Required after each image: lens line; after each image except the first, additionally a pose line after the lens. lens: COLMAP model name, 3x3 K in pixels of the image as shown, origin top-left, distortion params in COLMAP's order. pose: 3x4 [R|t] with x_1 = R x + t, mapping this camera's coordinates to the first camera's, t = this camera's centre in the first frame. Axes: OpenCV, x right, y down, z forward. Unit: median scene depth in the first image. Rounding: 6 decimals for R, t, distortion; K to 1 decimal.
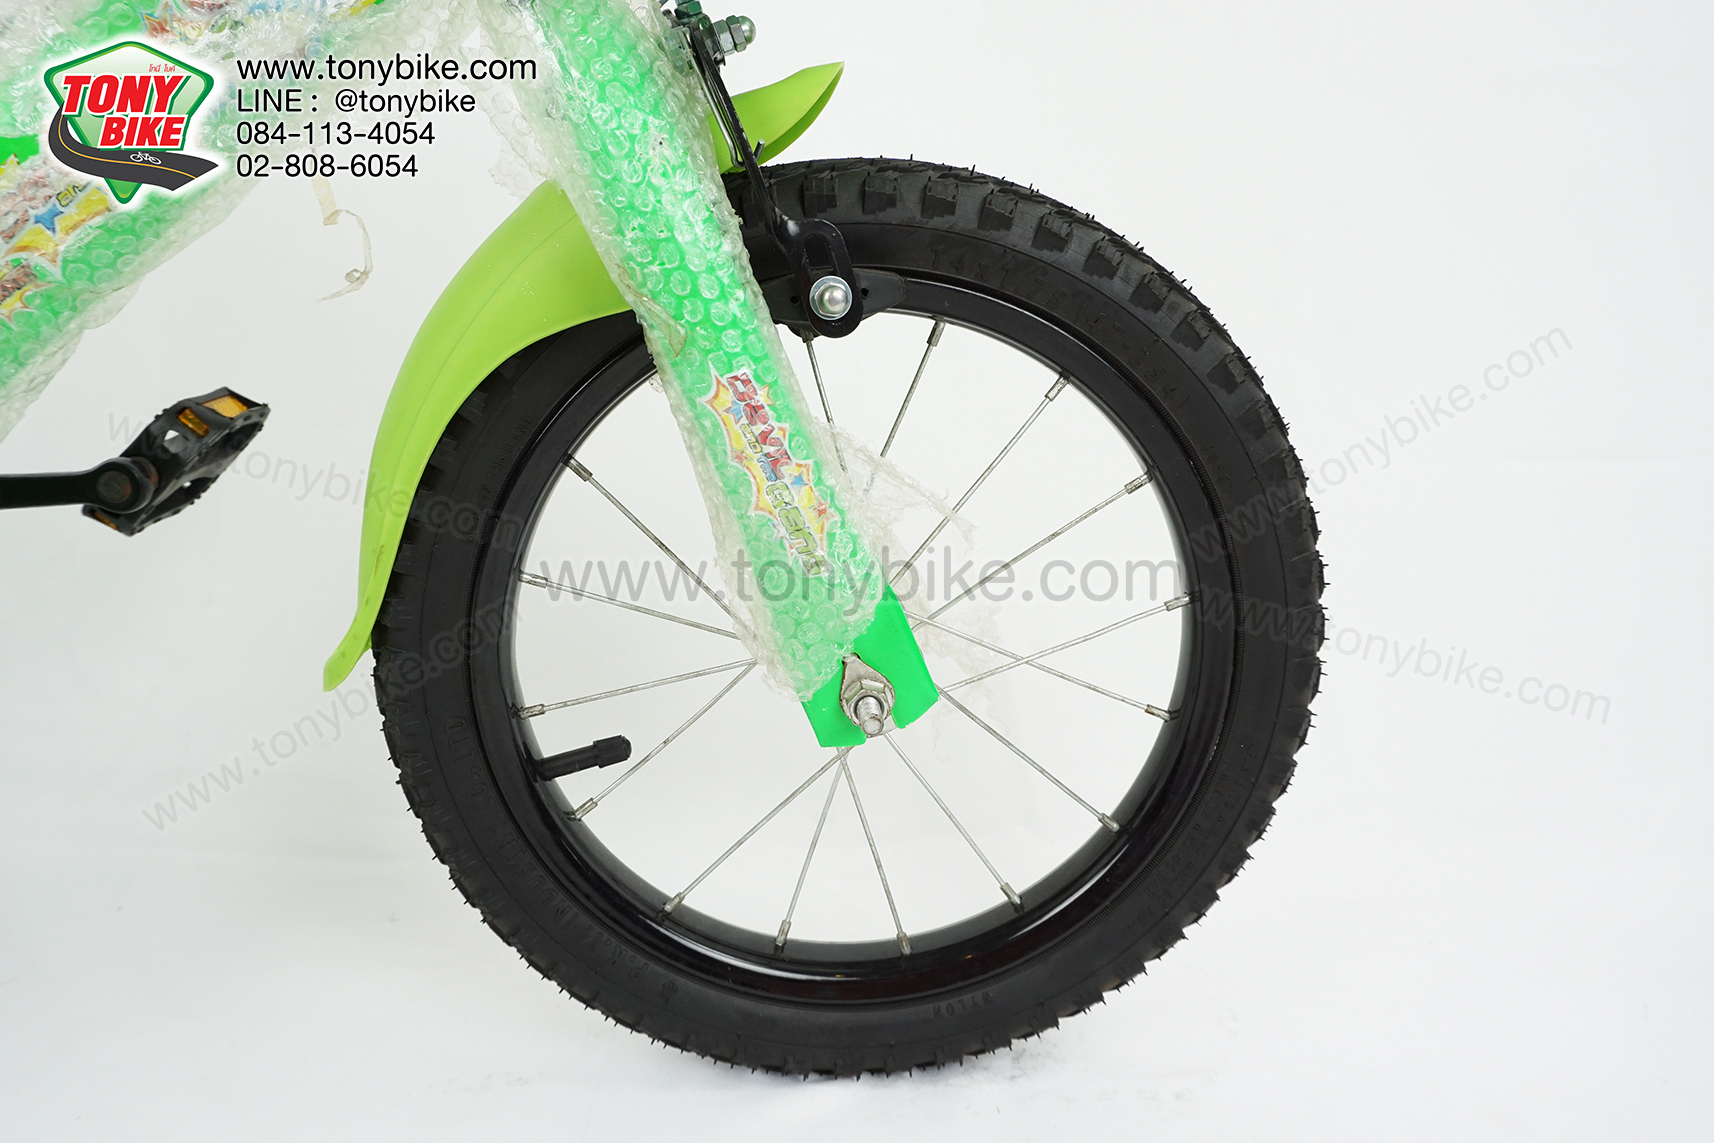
lens RADIAL K [[1350.6, 0, 866.5], [0, 1350.6, 539.1], [0, 0, 1]] dist [-0.031014, 0.043757]
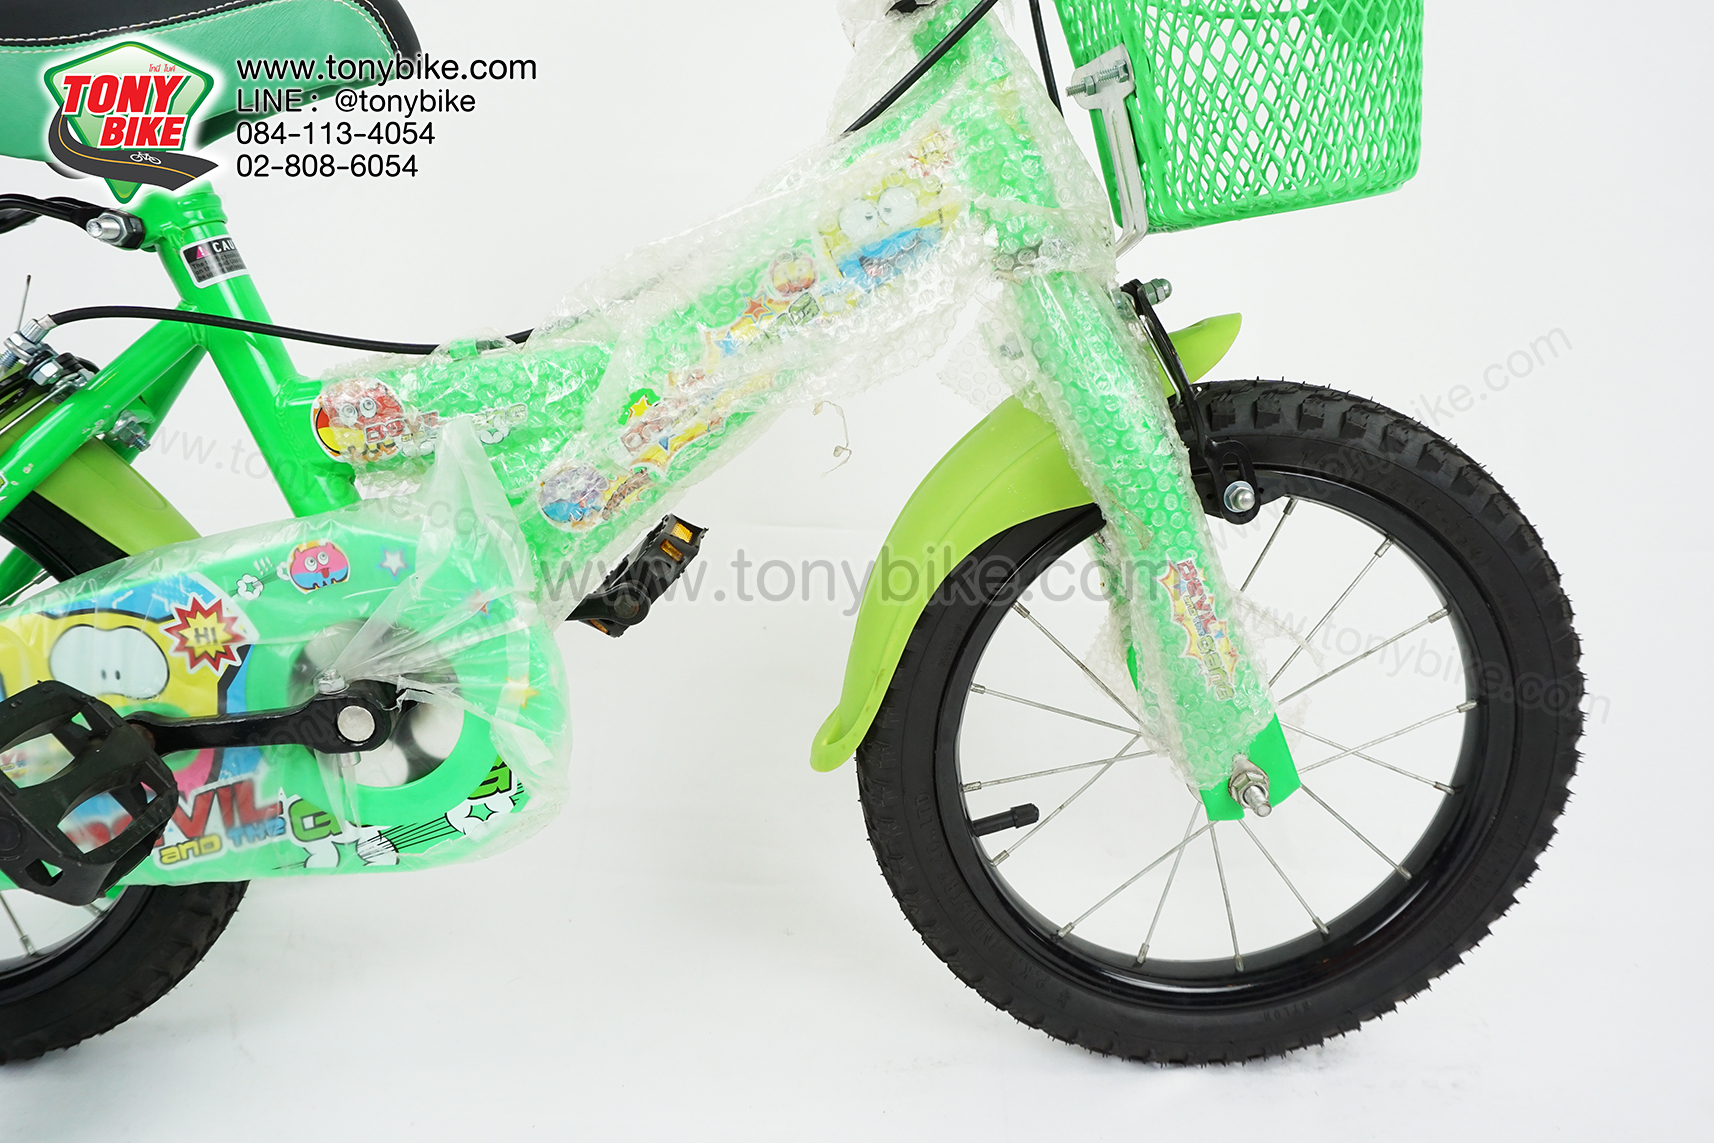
lens RADIAL K [[1350.6, 0, 866.5], [0, 1350.6, 539.1], [0, 0, 1]] dist [-0.031014, 0.043757]
pose [[0.998914, 0.001521, -0.046566, -0.293632], [-0.000759, 0.999866, 0.016364, -0.137706], [0.046585, -0.016311, 0.998781, -0.321987]]
